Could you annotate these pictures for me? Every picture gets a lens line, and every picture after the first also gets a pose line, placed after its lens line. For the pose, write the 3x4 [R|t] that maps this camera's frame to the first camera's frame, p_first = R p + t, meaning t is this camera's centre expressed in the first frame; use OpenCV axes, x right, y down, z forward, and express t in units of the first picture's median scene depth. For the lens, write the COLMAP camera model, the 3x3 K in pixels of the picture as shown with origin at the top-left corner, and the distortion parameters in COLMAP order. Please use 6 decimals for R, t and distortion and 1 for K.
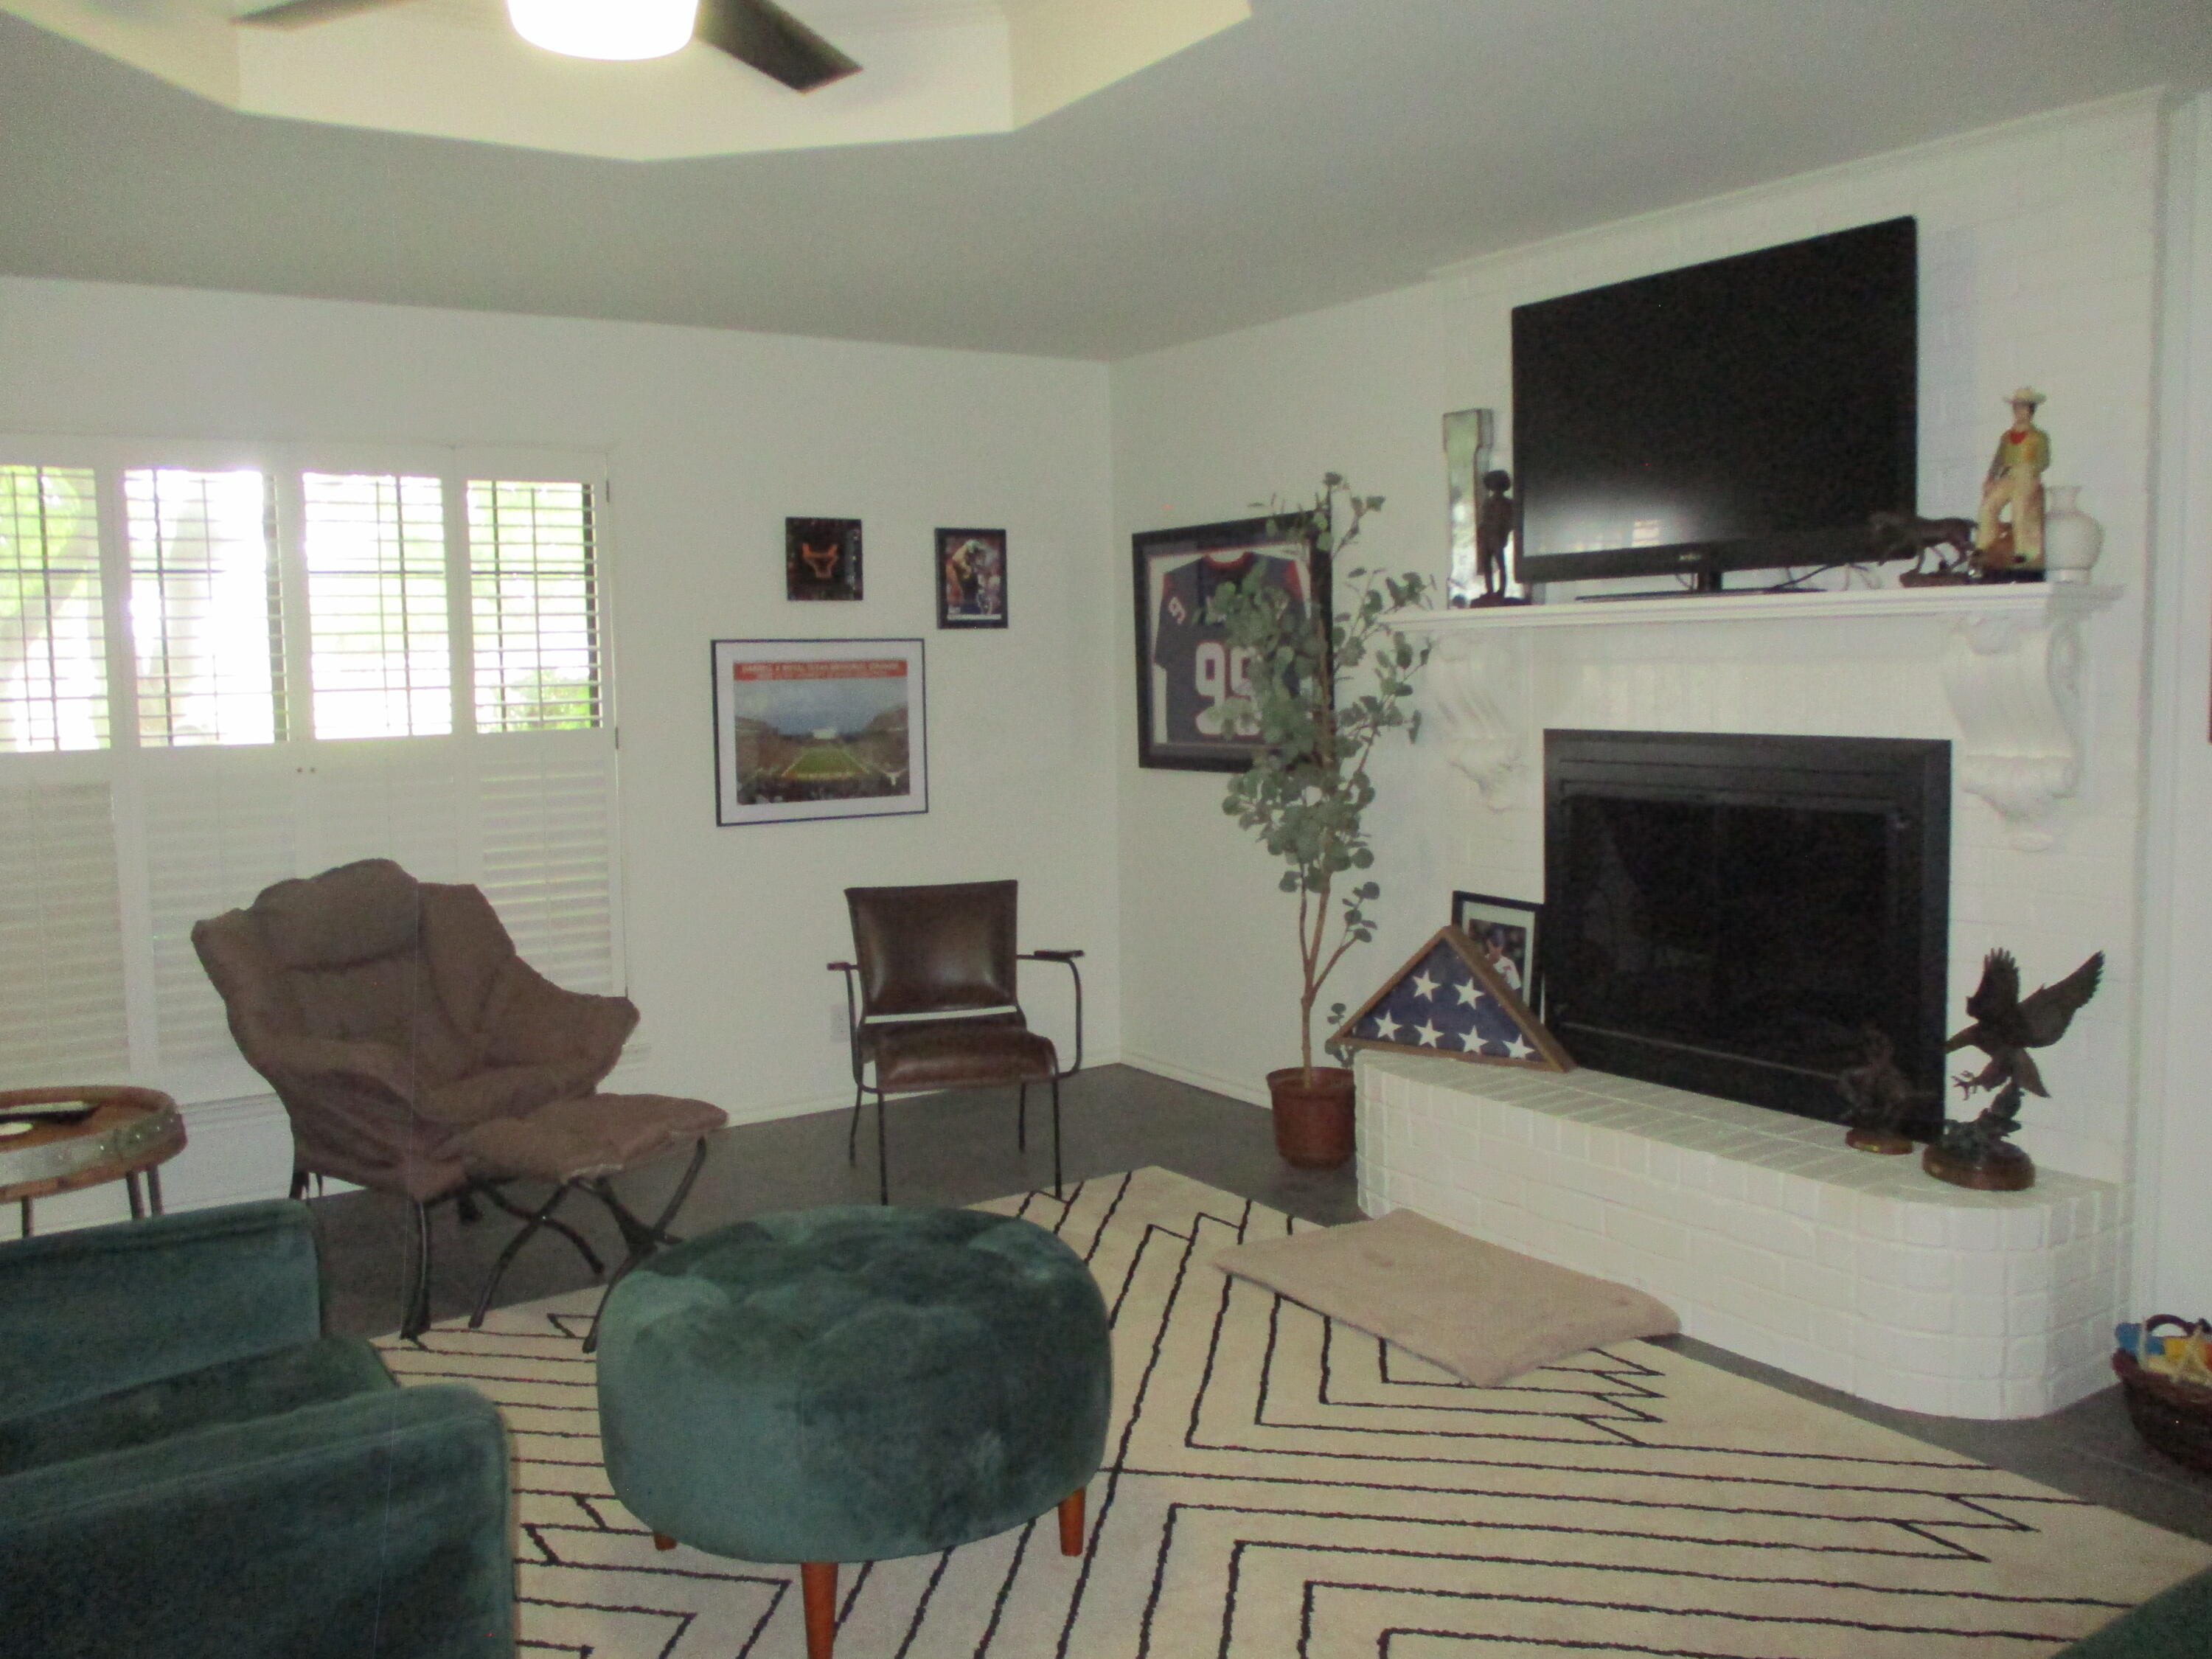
lens RADIAL K [[1846.7, 0, 1101.9], [0, 1846.7, 819.4], [0, 0, 1]] dist [-0.023067, 0.007134]
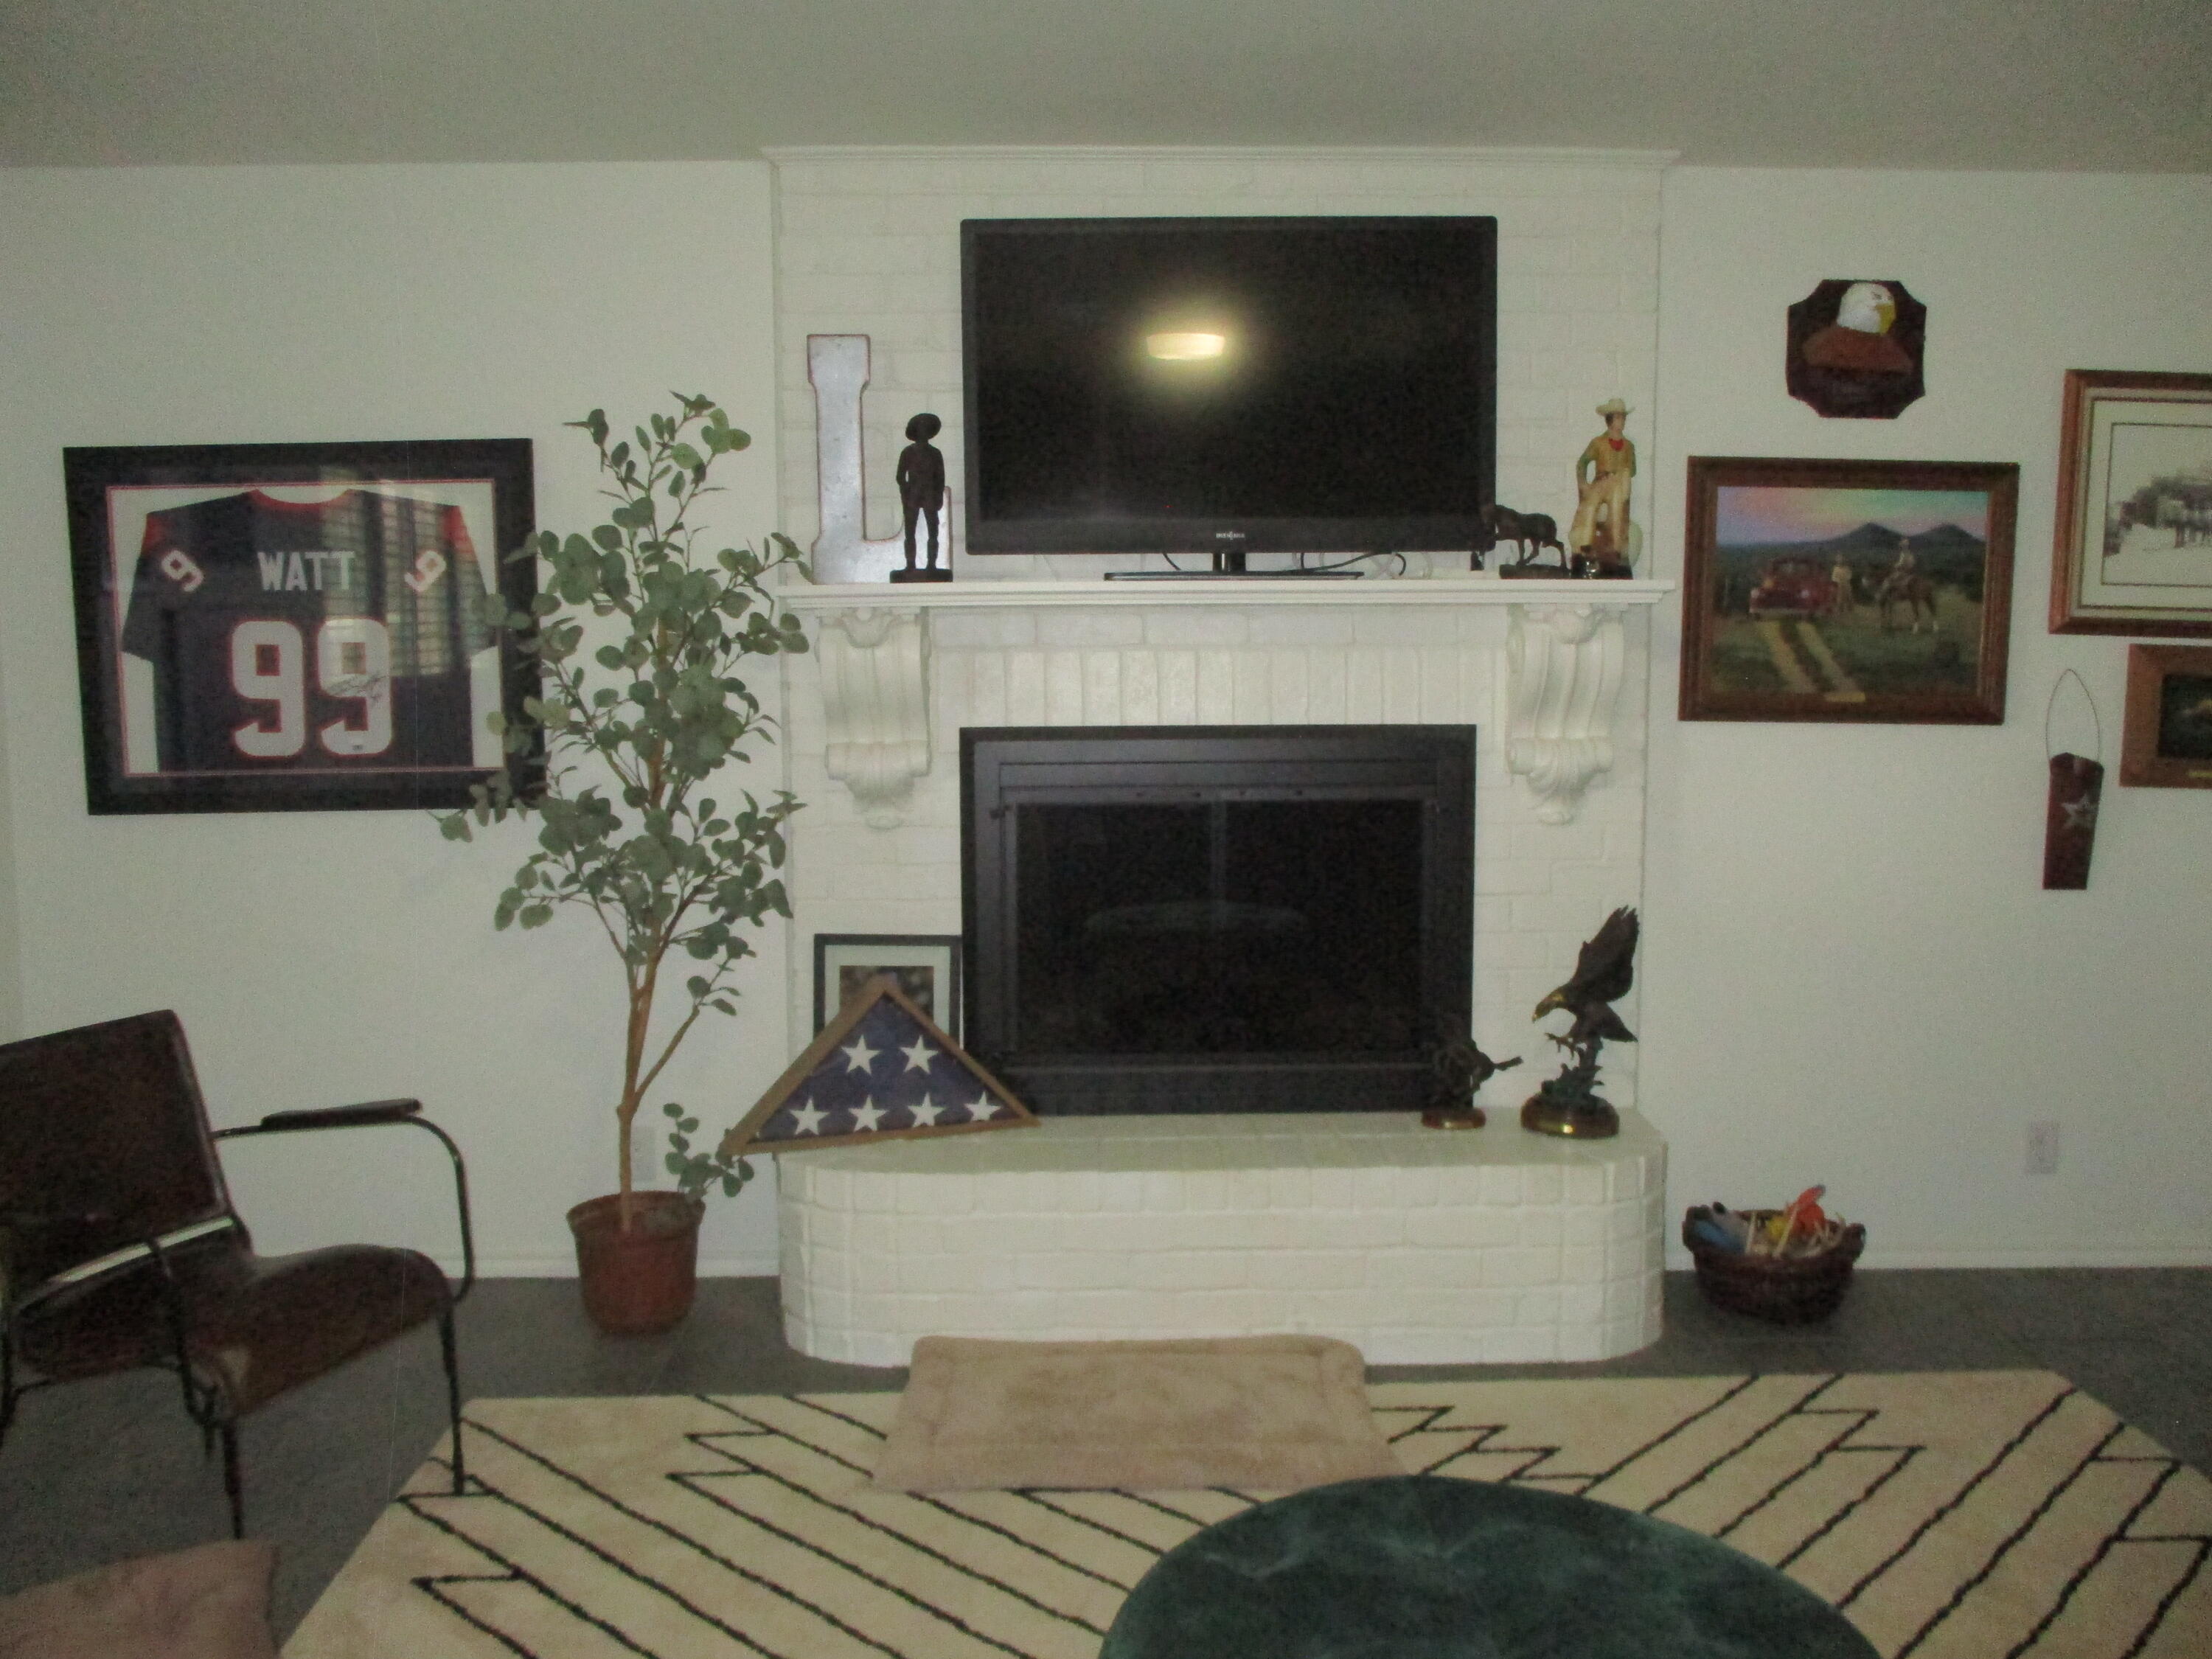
lens RADIAL K [[1846.7, 0, 1101.9], [0, 1846.7, 819.4], [0, 0, 1]] dist [-0.023067, 0.007134]
pose [[0.548148, -0.073228, 0.833169, -0.429541], [0.069371, 0.996708, 0.041962, -0.038446], [-0.833499, 0.034796, 0.551424, 0.477352]]
